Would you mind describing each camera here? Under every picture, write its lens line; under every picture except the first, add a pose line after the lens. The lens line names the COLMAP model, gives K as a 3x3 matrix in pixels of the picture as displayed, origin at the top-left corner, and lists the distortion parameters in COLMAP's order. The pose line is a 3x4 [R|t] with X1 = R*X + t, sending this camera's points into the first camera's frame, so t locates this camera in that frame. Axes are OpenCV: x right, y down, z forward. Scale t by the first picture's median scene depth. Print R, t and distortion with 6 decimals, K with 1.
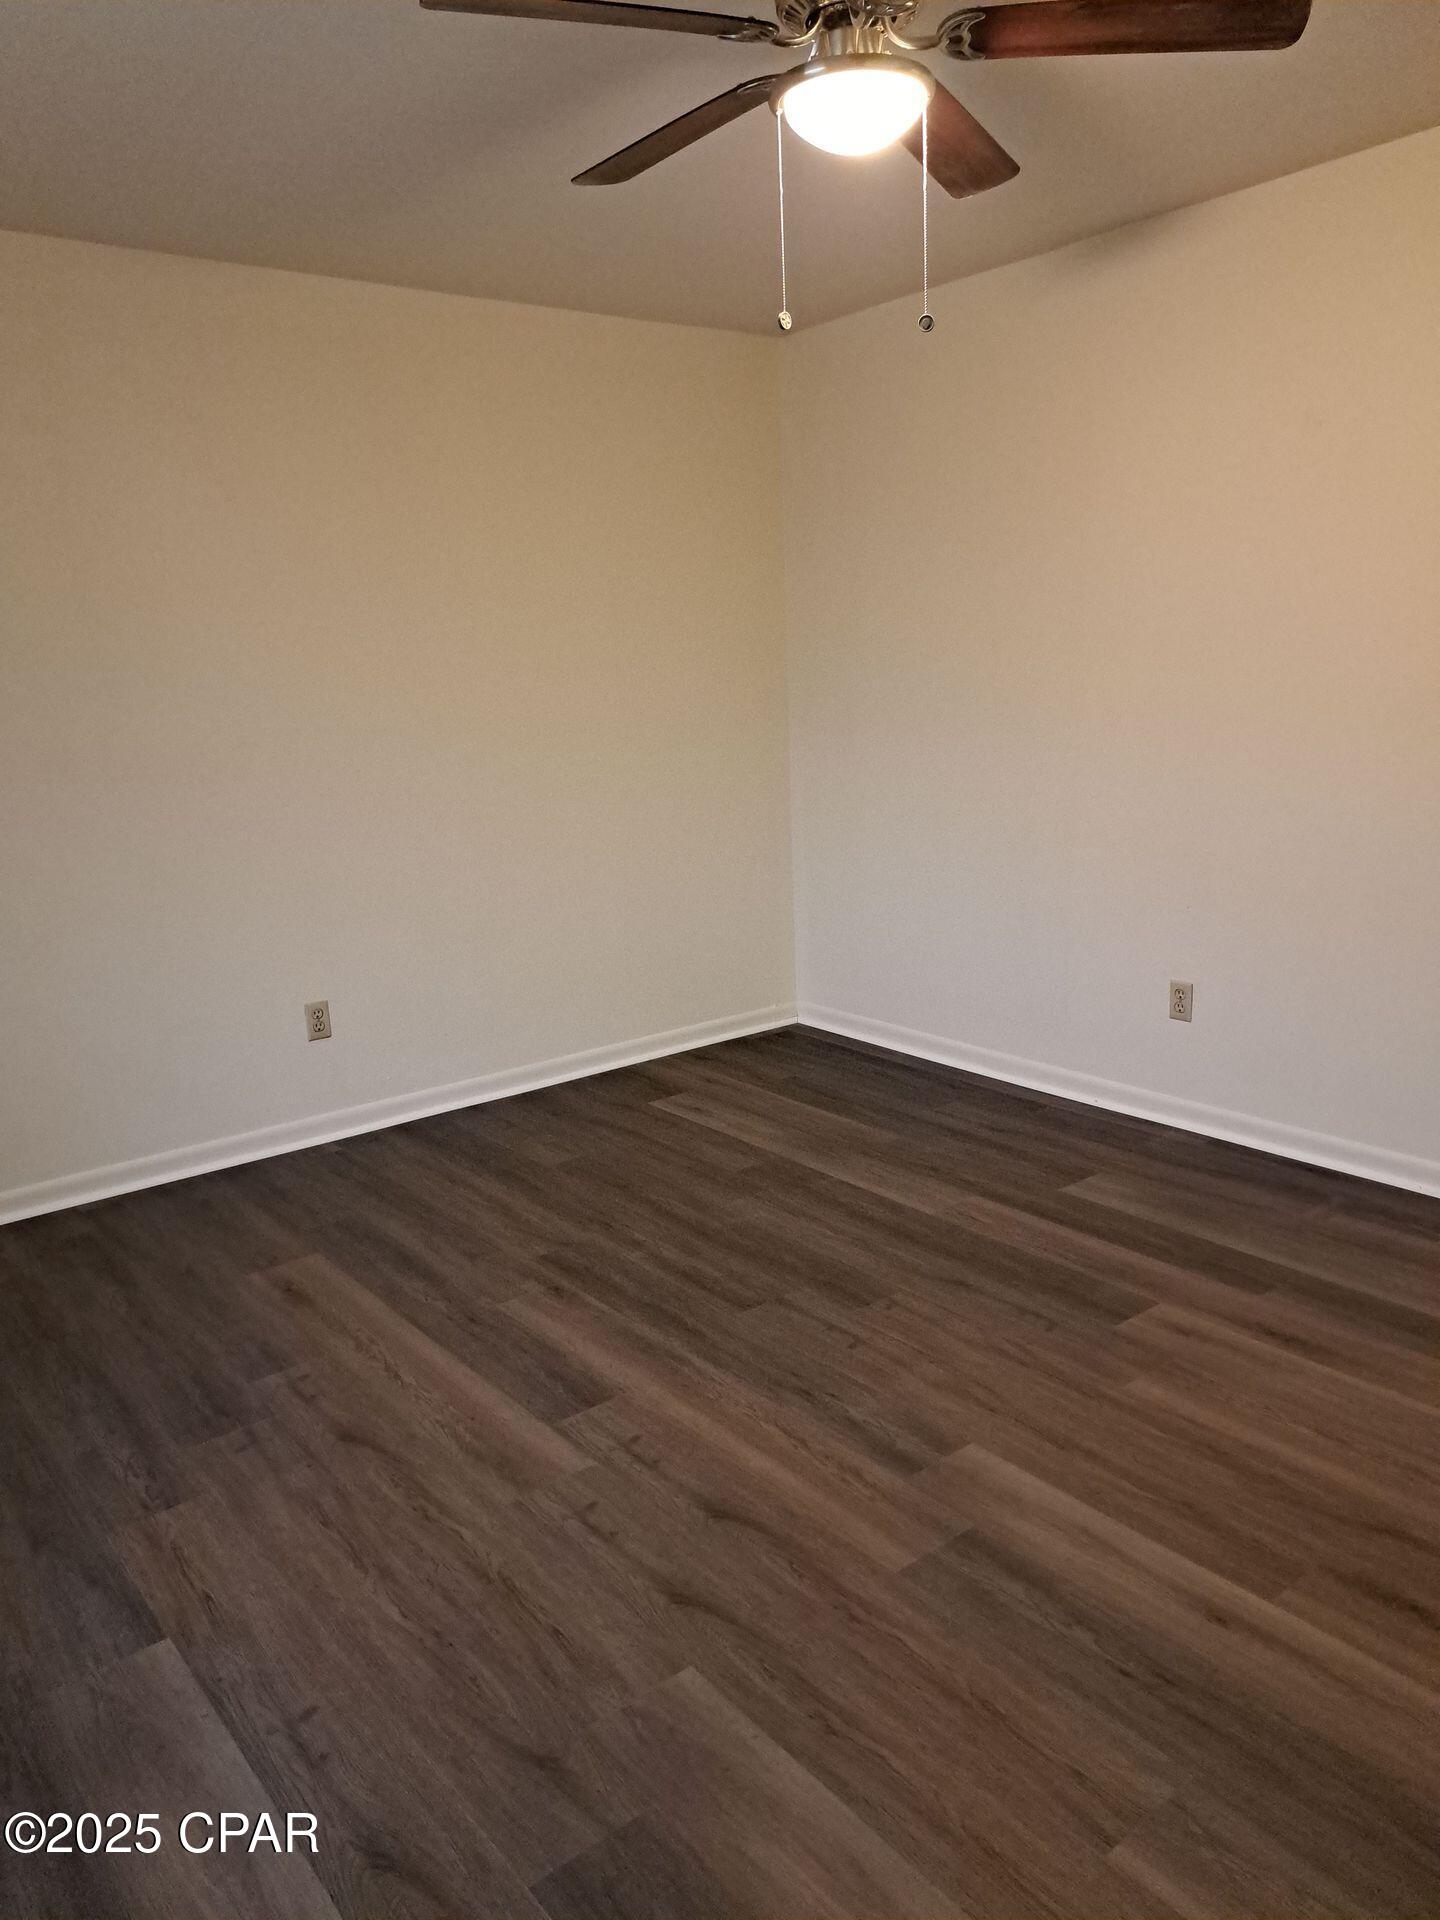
lens RADIAL K [[1365.2, 0, 705.4], [0, 1365.2, 967.7], [0, 0, 1]] dist [0.074325, -0.080831]
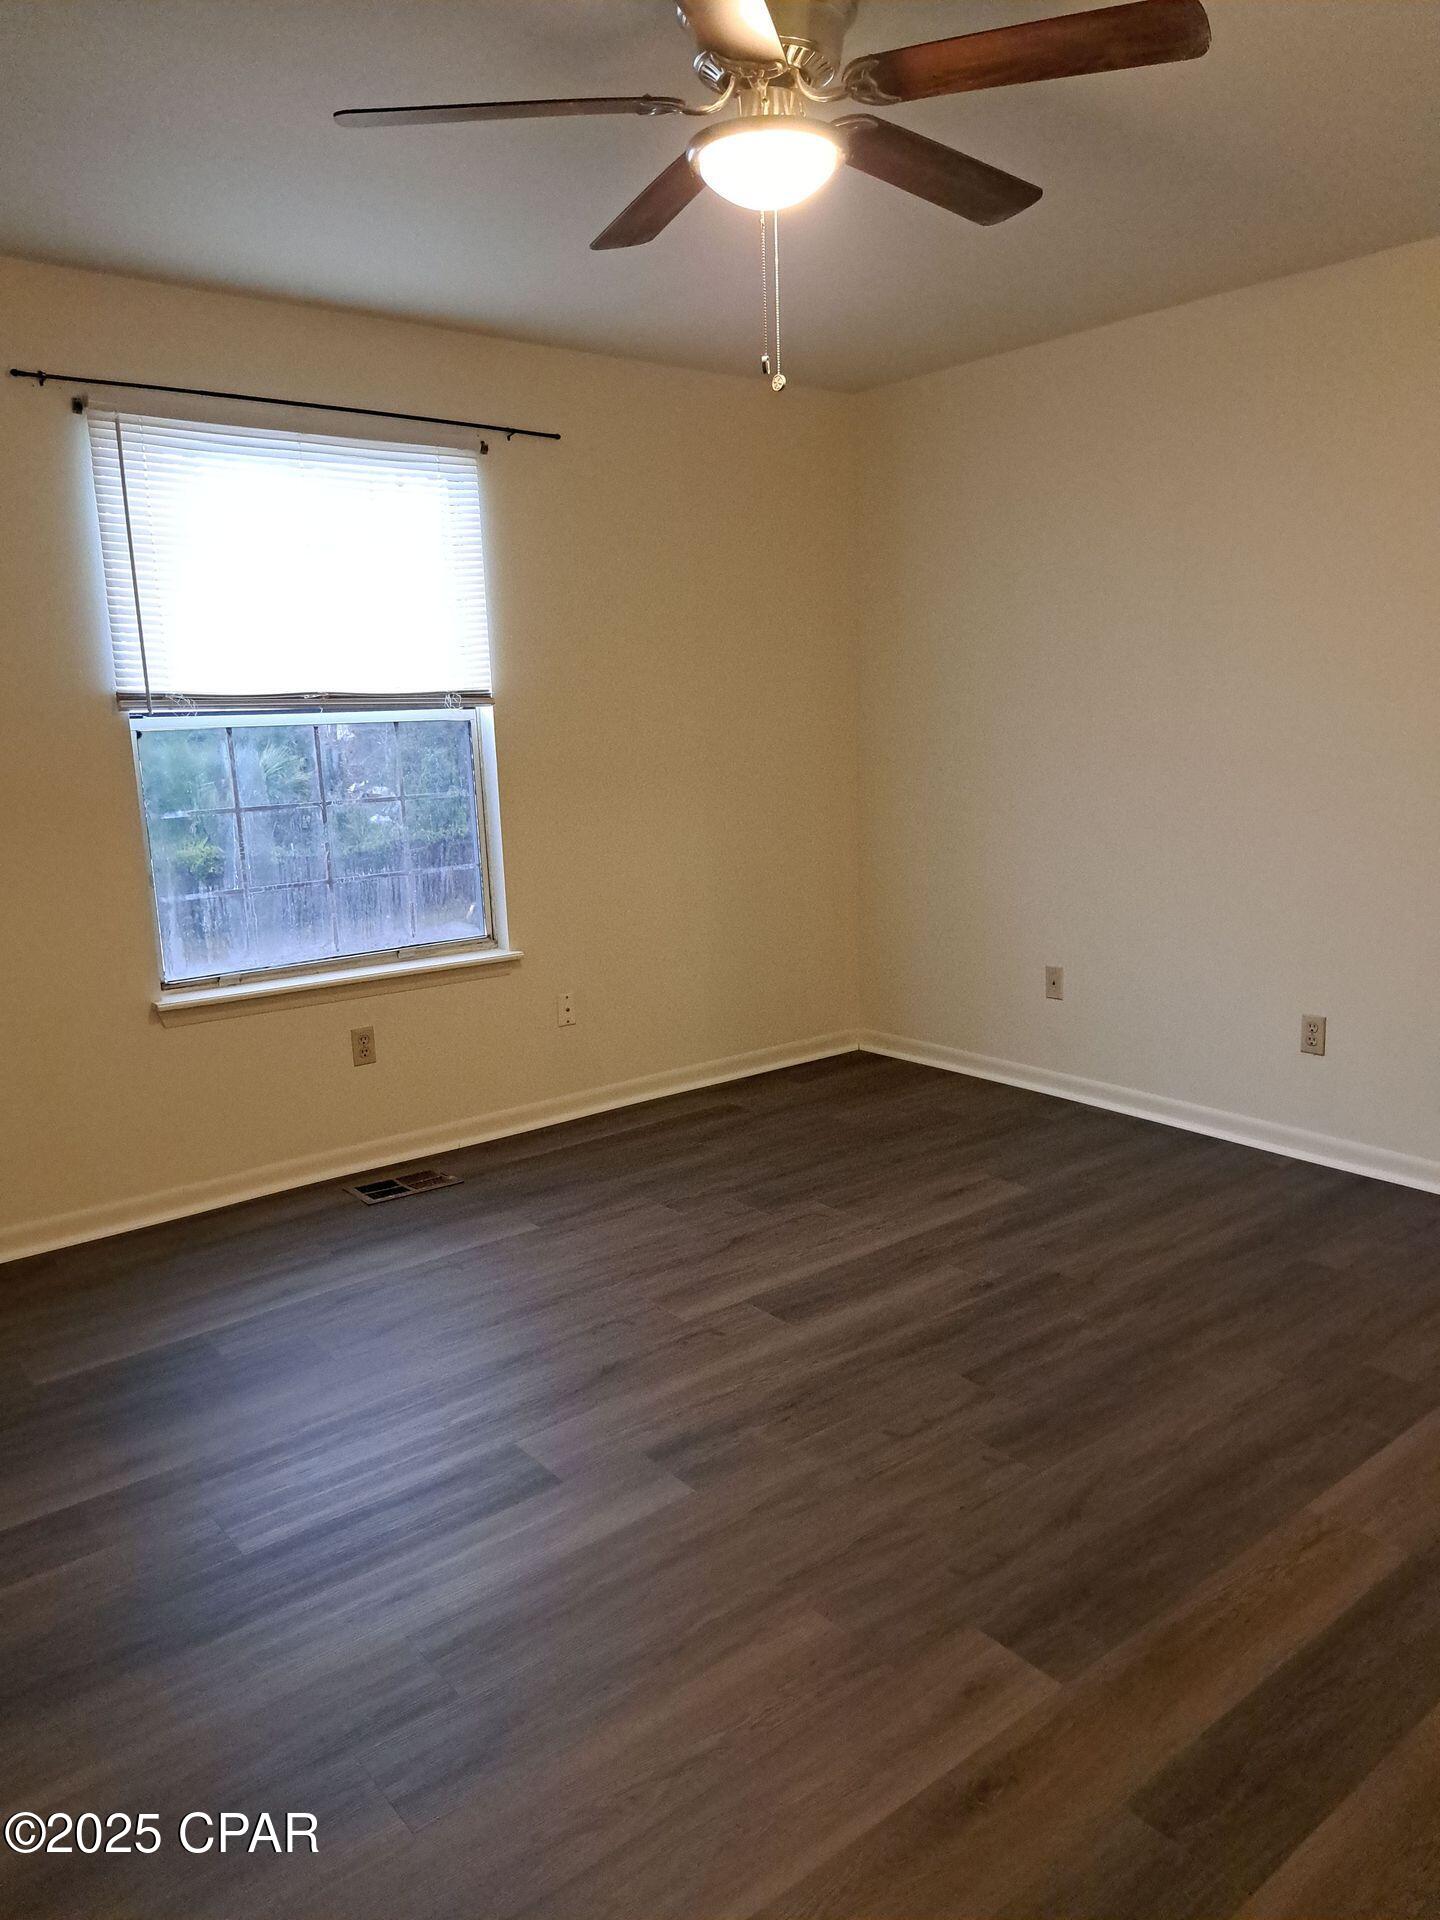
lens RADIAL K [[1365.2, 0, 705.4], [0, 1365.2, 967.7], [0, 0, 1]] dist [0.074325, -0.080831]
pose [[0.019626, 0.237295, -0.971239, 0.851715], [-0.196256, 0.953442, 0.228981, -0.190536], [0.980356, 0.186117, 0.065282, 0.704531]]
